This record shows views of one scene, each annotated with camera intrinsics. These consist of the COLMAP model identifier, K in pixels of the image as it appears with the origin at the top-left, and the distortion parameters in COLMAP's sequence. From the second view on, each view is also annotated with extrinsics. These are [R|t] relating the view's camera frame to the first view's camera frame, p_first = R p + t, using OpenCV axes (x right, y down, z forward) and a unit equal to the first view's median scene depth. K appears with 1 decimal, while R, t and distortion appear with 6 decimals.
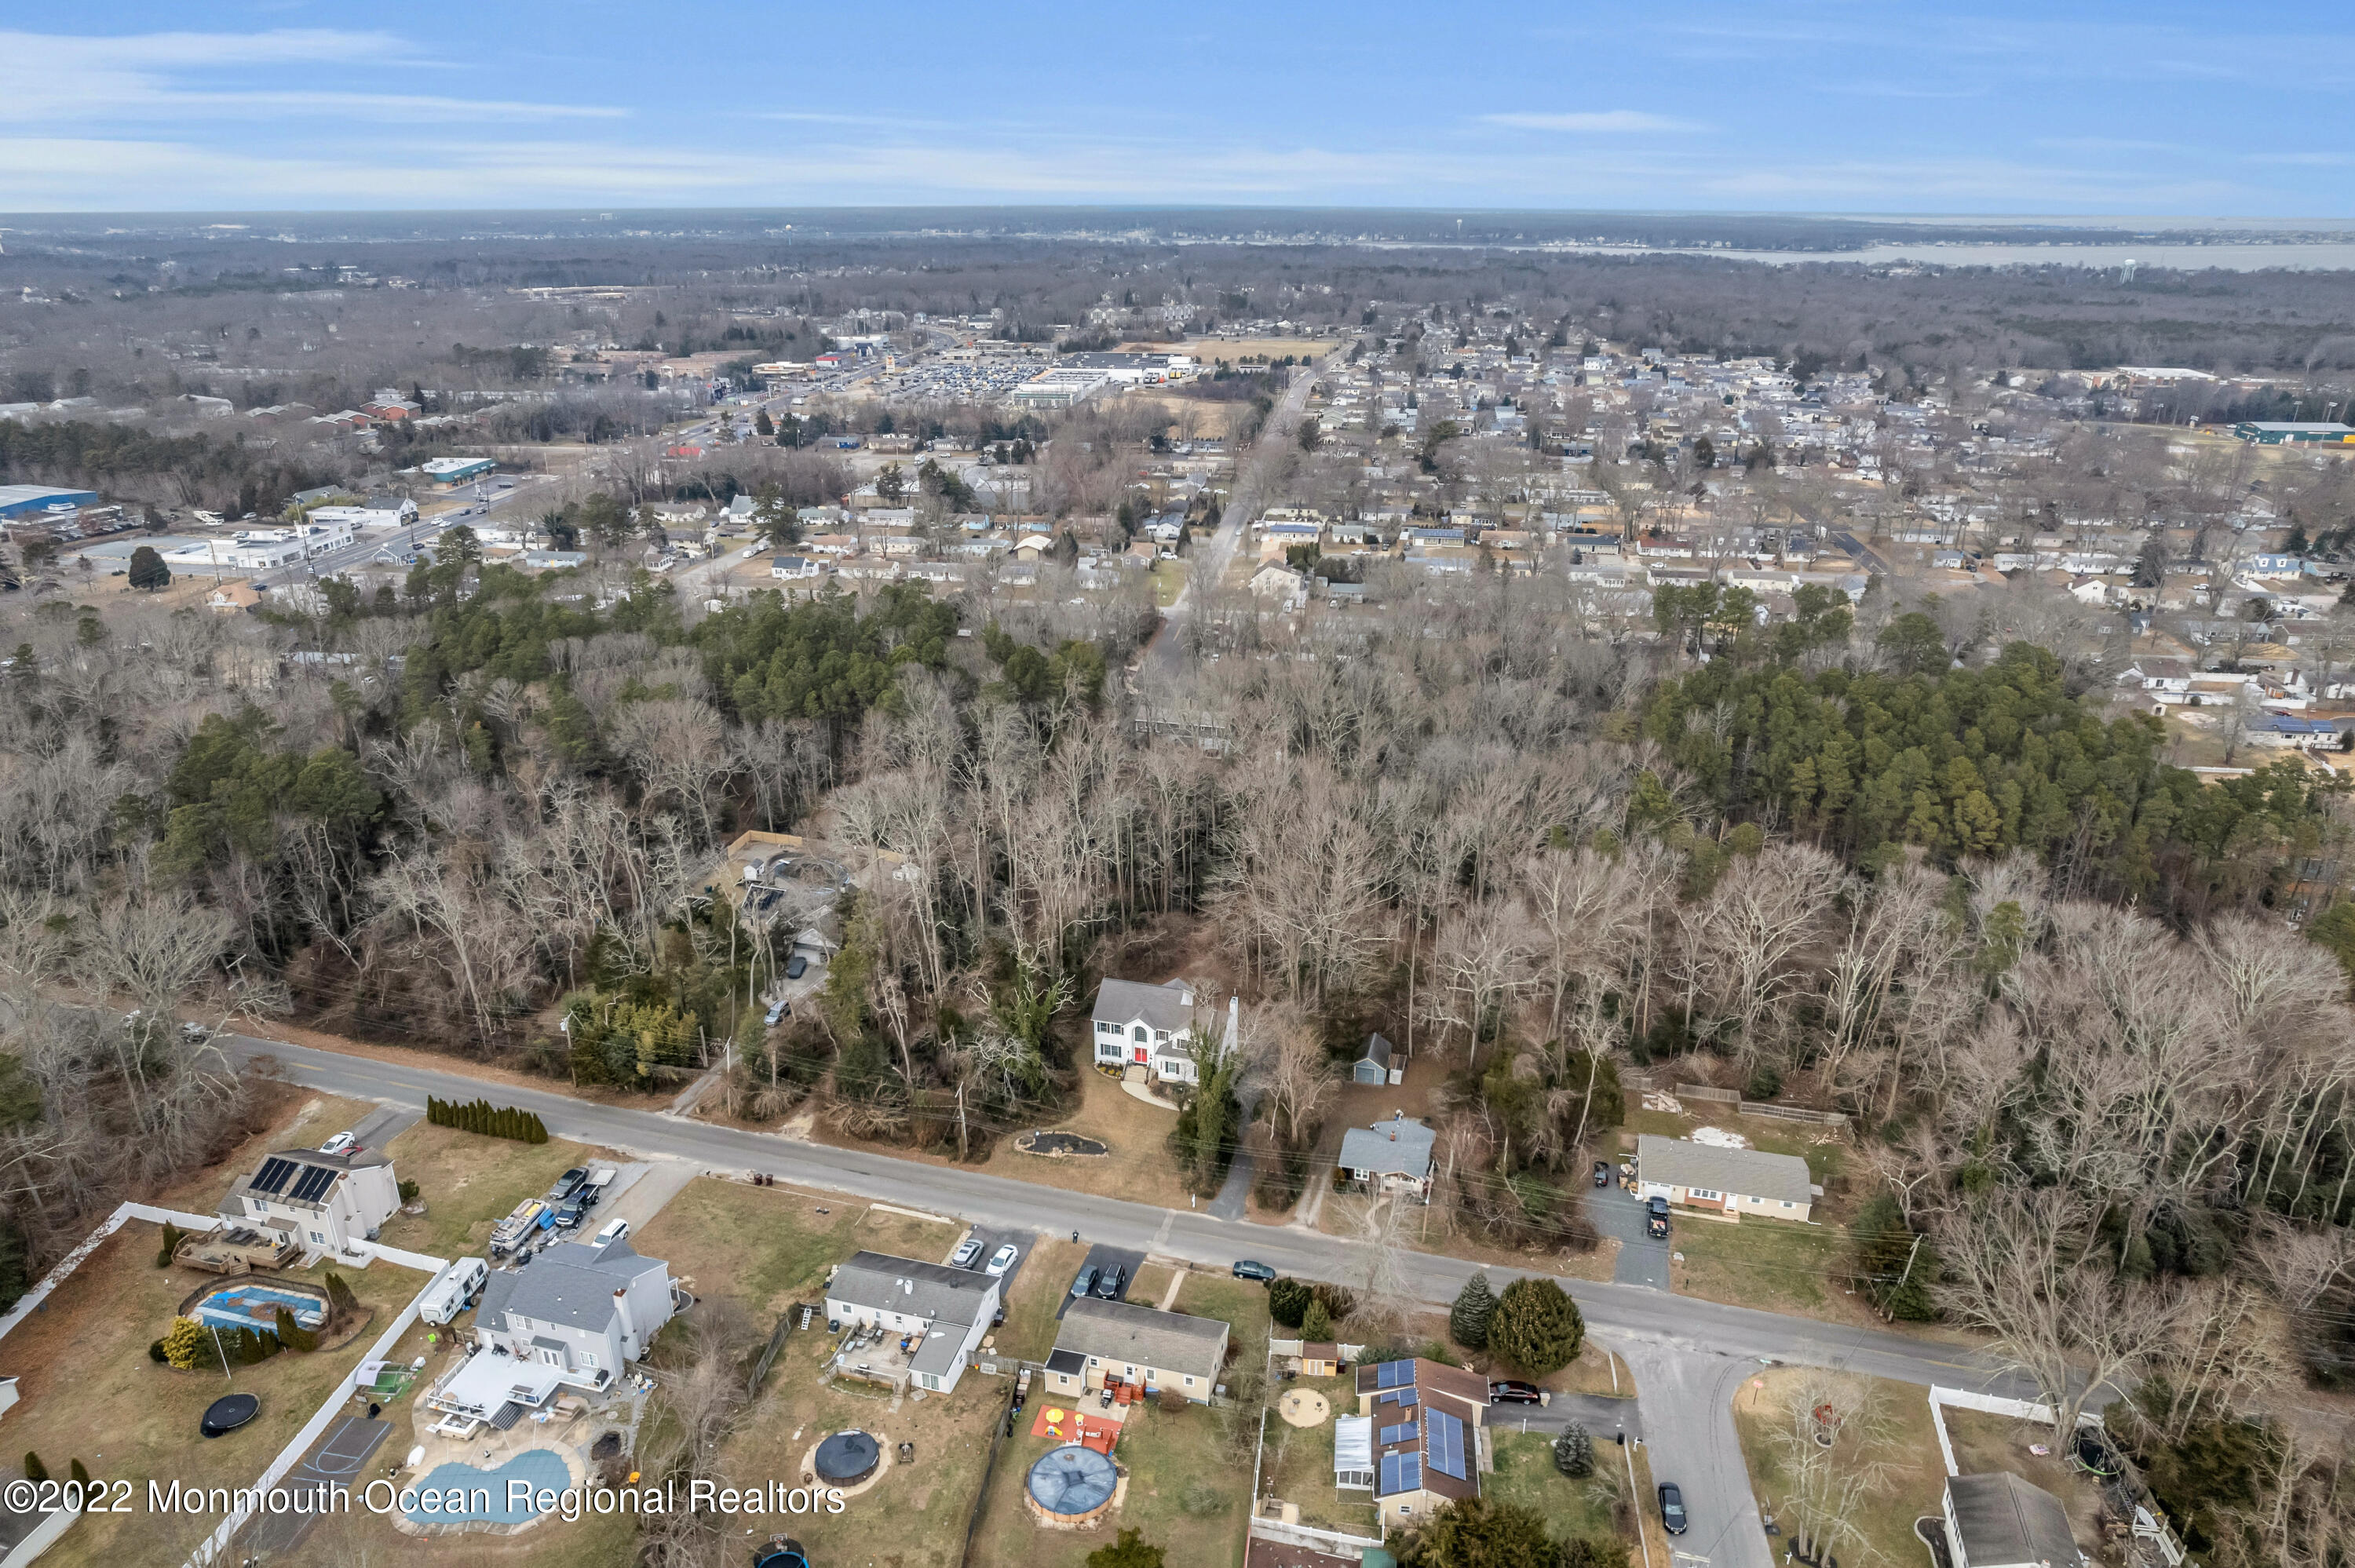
lens RADIAL K [[1517.6, 0, 1177.5], [0, 1517.6, 784.0], [0, 0, 1]] dist [-0.090880, 0.080213]
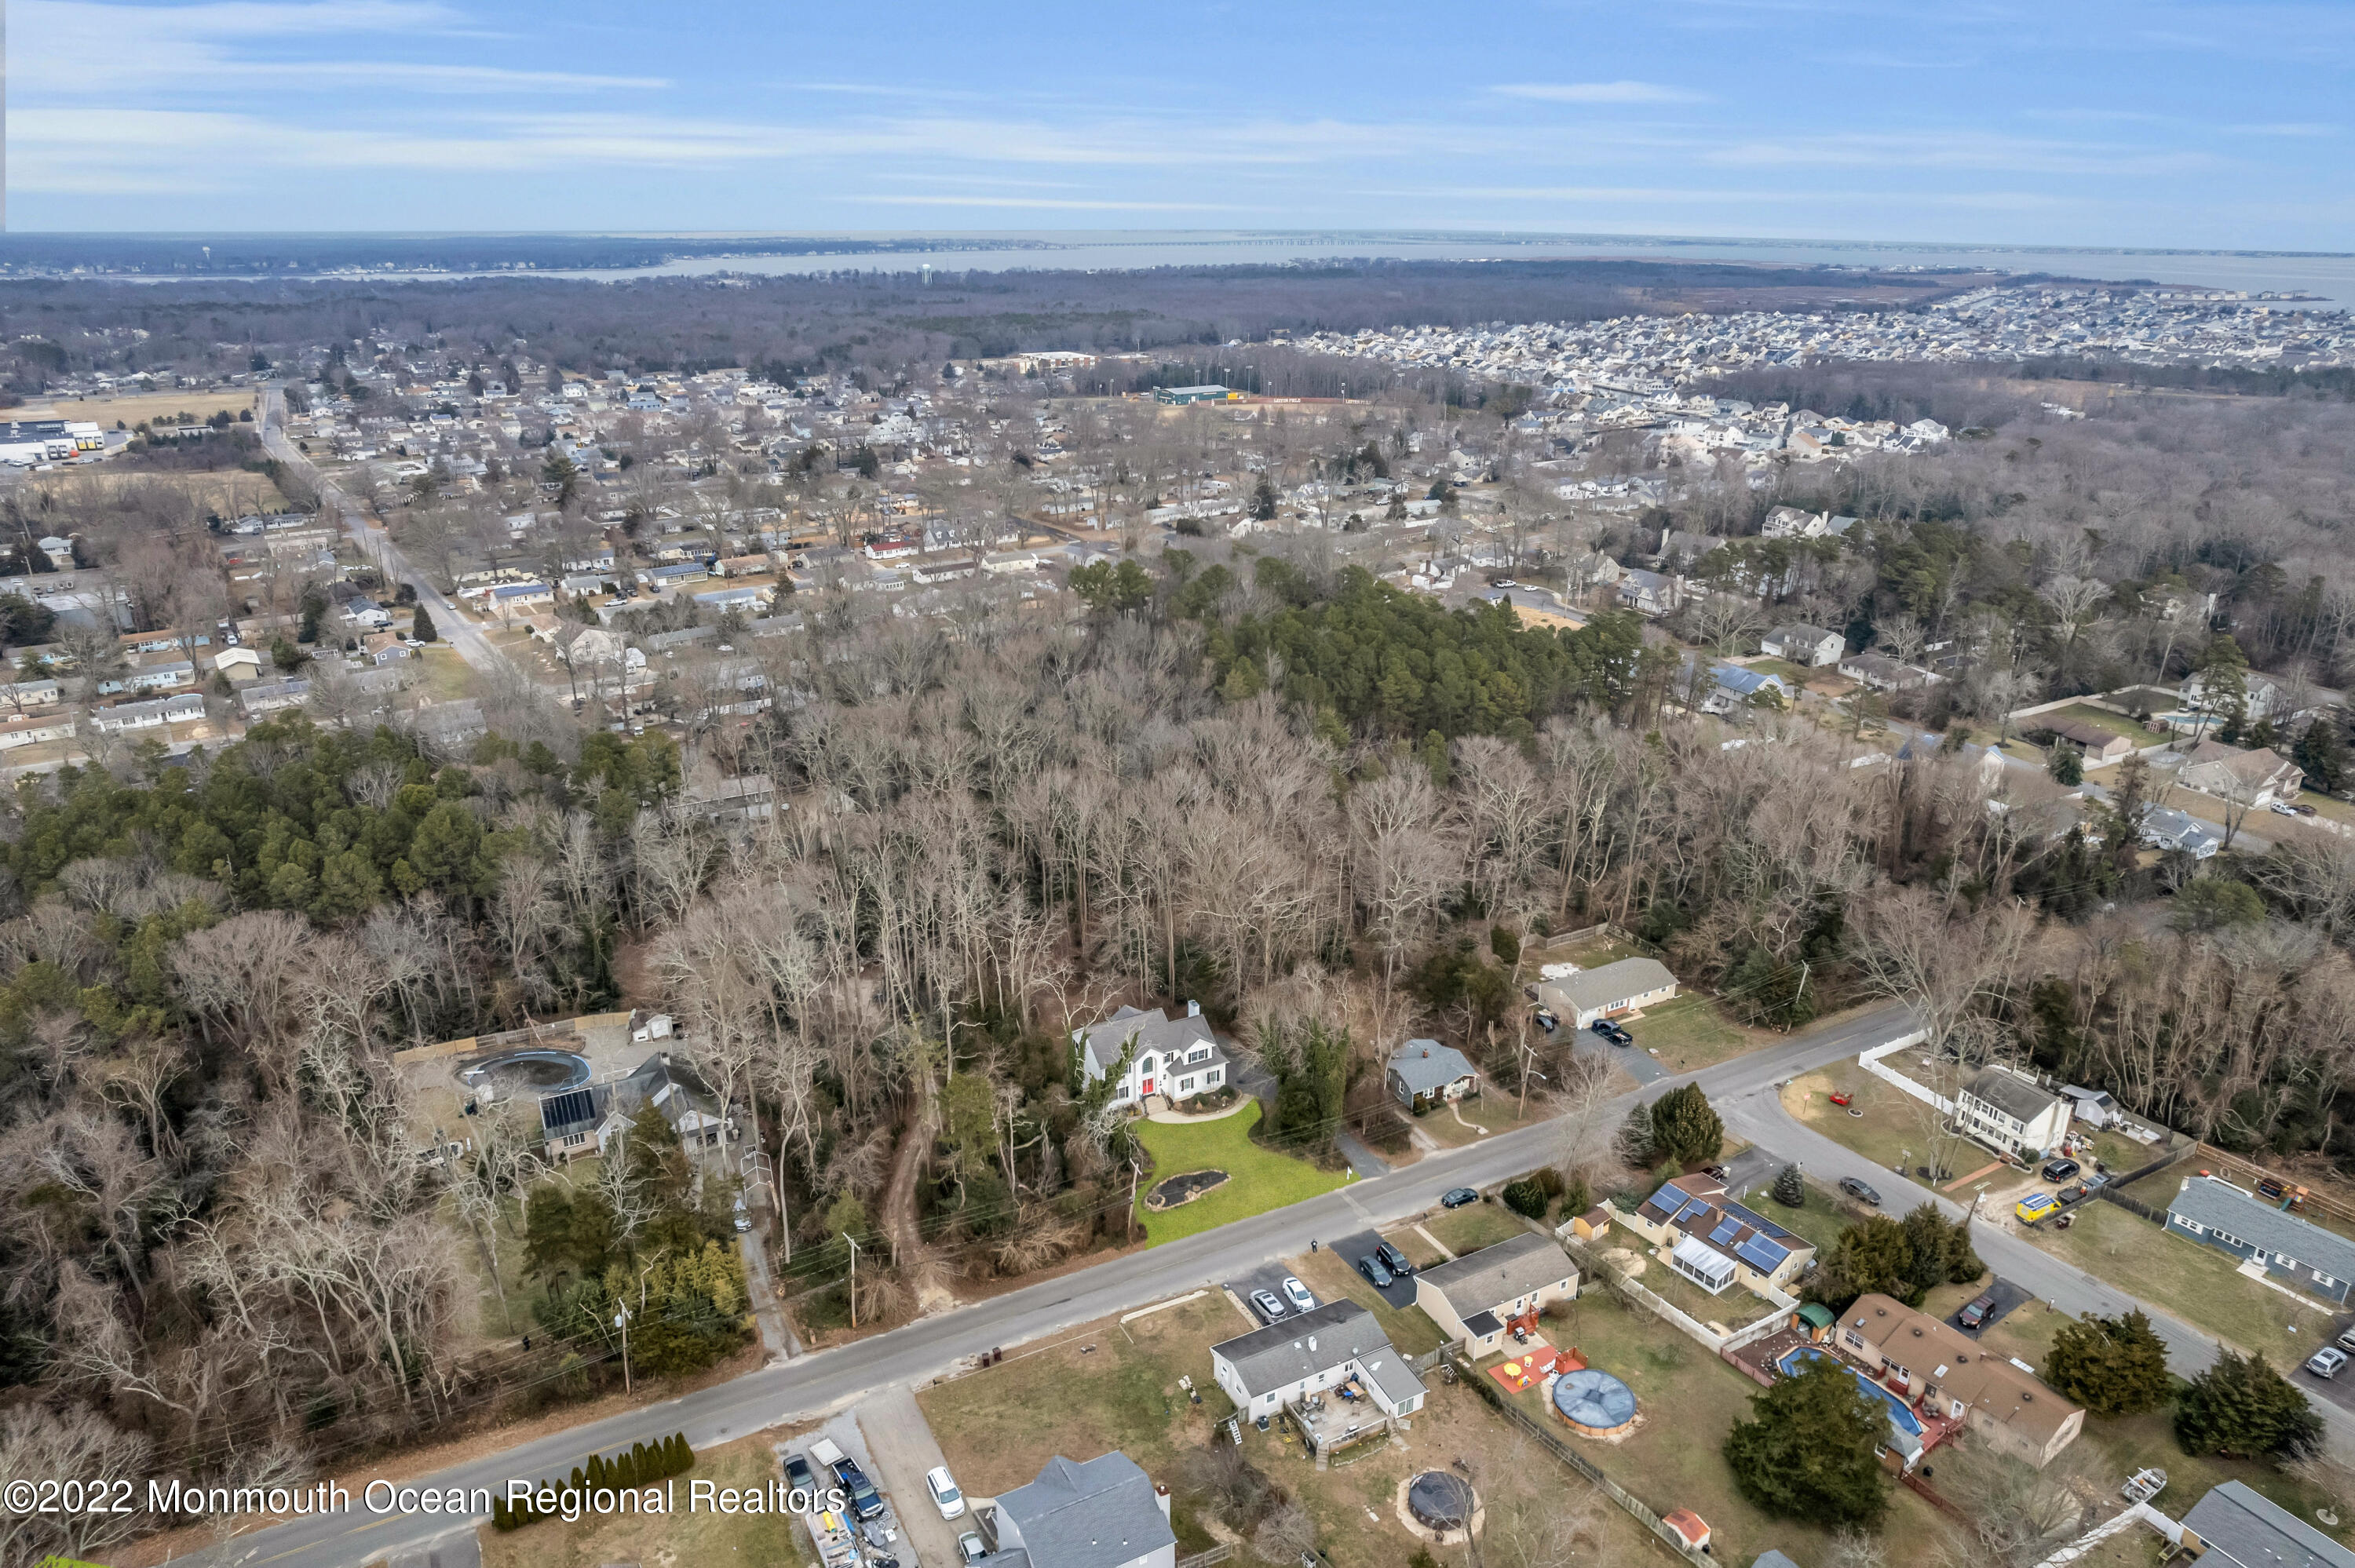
lens RADIAL K [[1517.6, 0, 1177.5], [0, 1517.6, 784.0], [0, 0, 1]] dist [-0.090880, 0.080213]
pose [[0.729593, -0.238170, 0.641069, -0.670172], [0.245345, 0.966152, 0.079721, -0.094567], [-0.638357, 0.099119, 0.763332, 0.248148]]
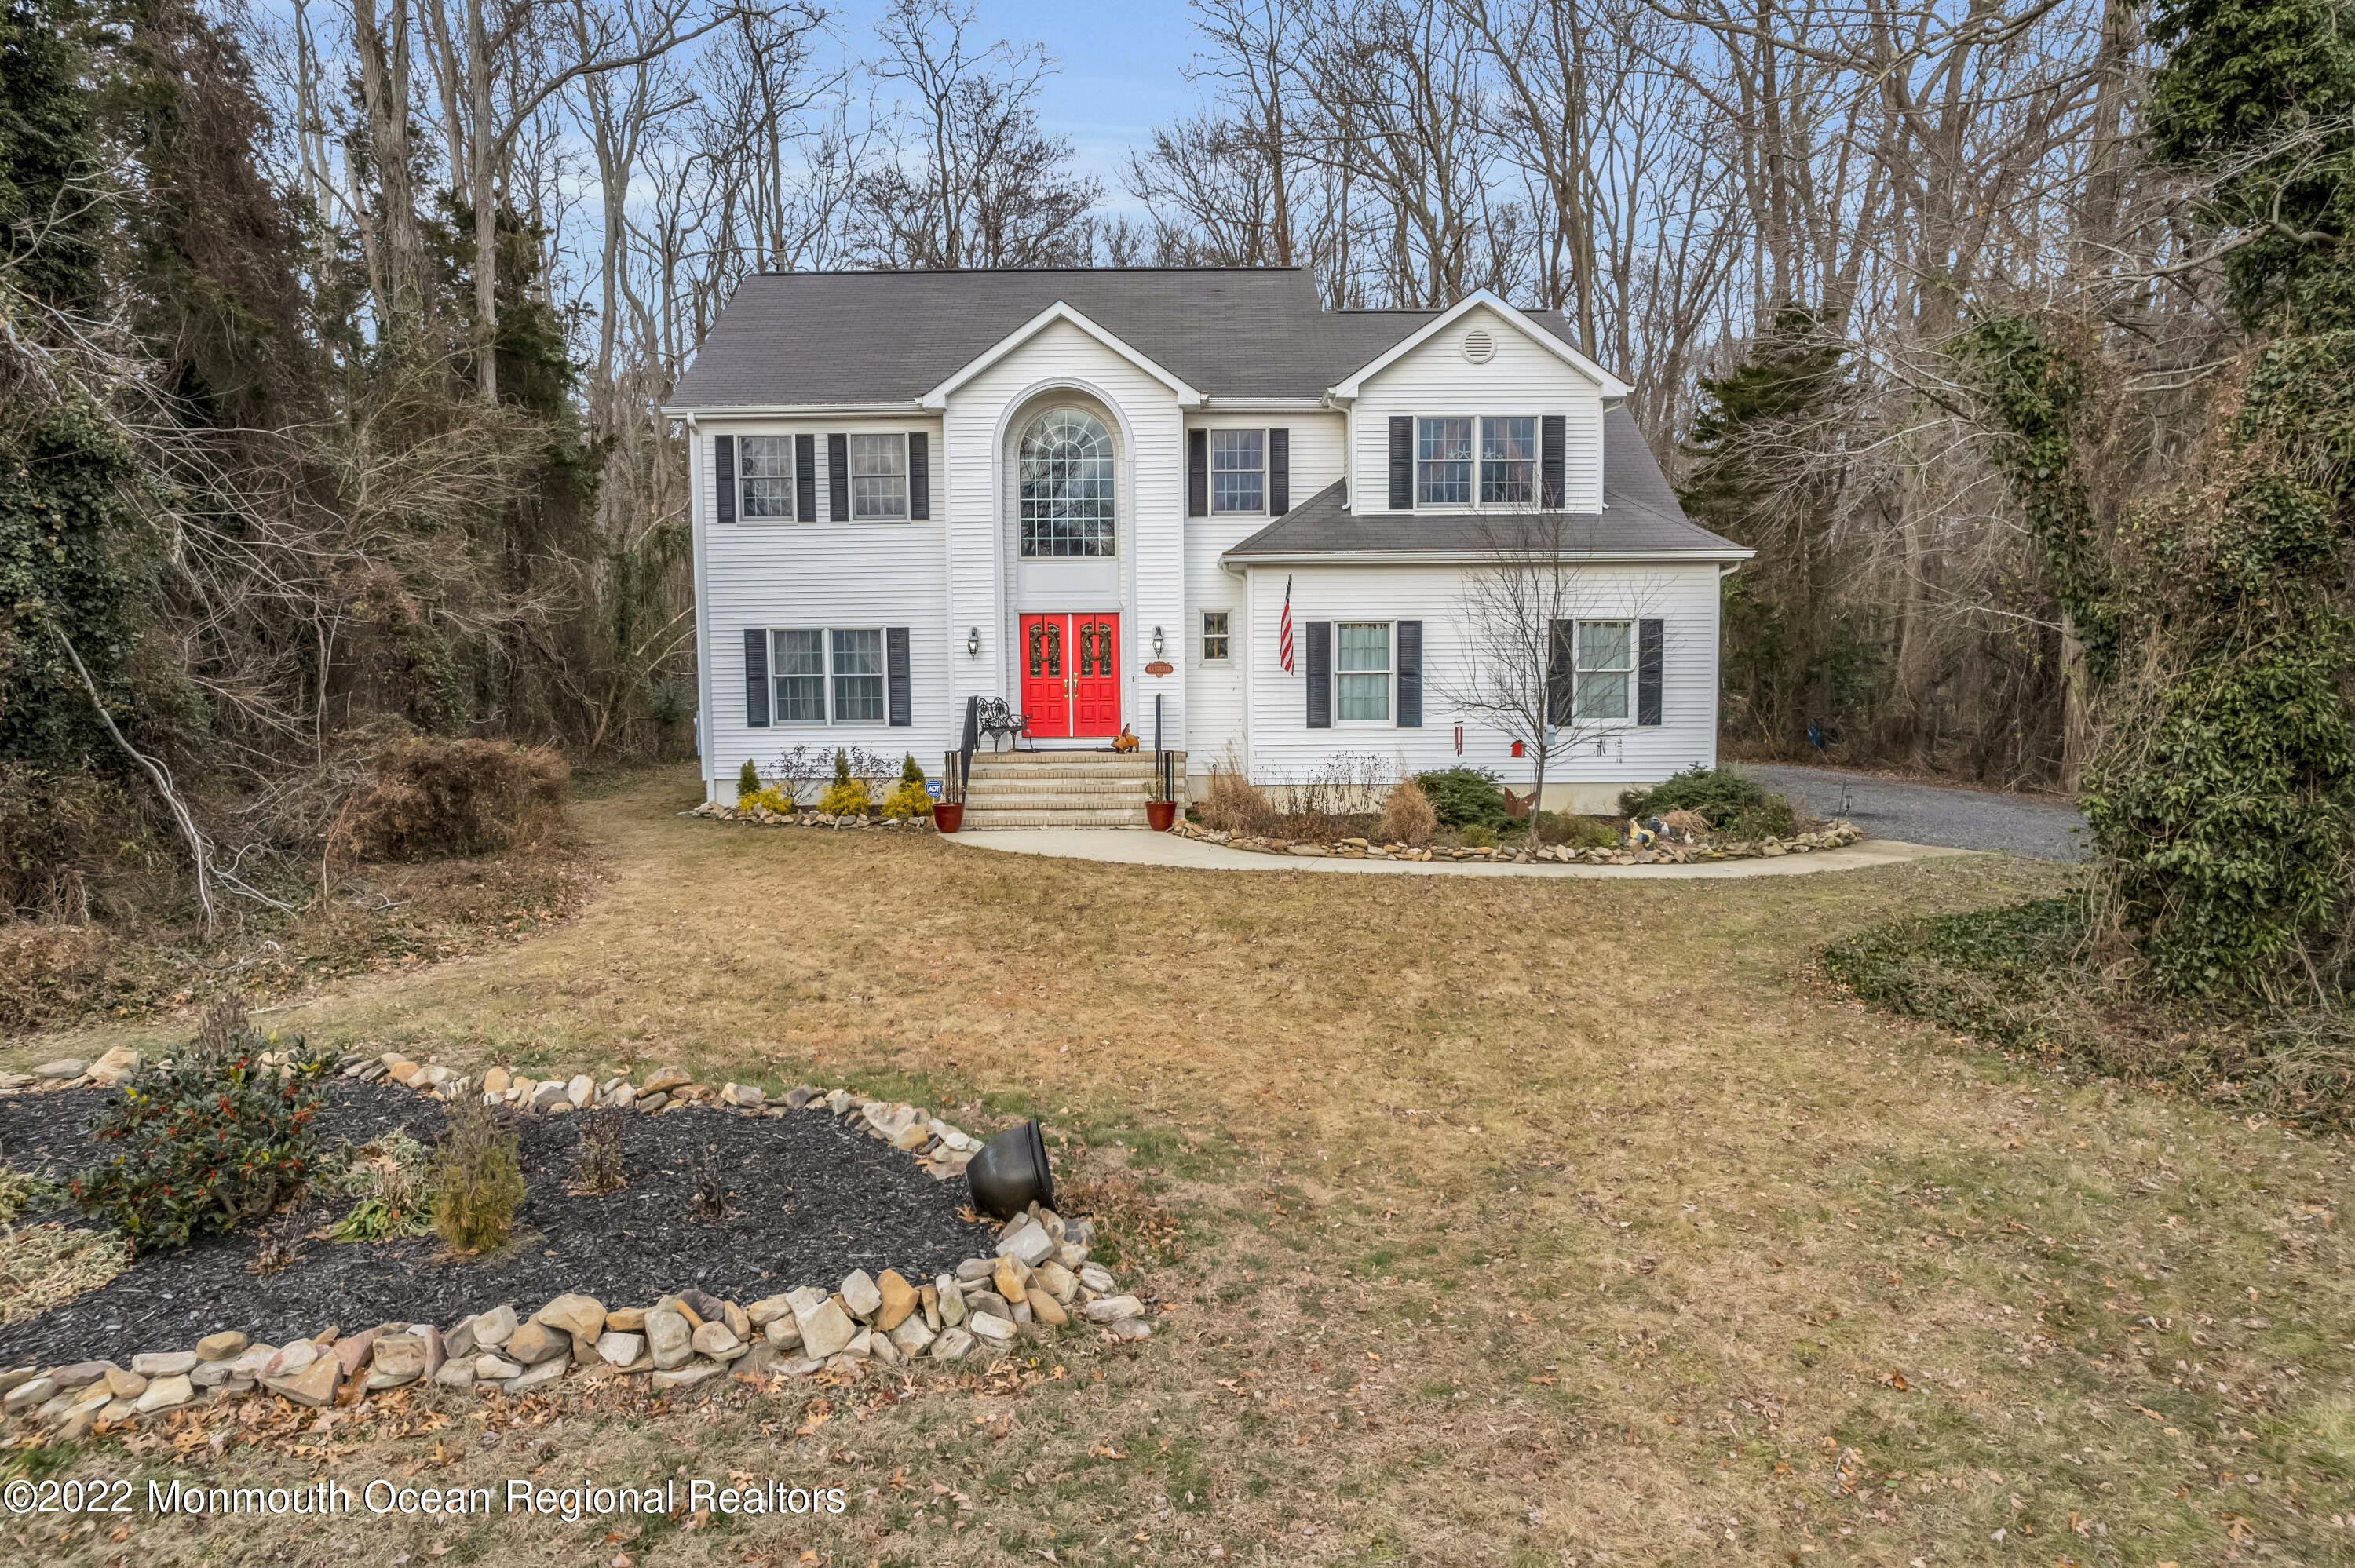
lens RADIAL K [[1517.6, 0, 1177.5], [0, 1517.6, 784.0], [0, 0, 1]] dist [-0.090880, 0.080213]
pose [[0.965477, -0.028848, 0.258887, -0.055474], [0.101860, 0.956526, -0.273282, 0.253998], [-0.239748, 0.290218, 0.926442, 0.996180]]
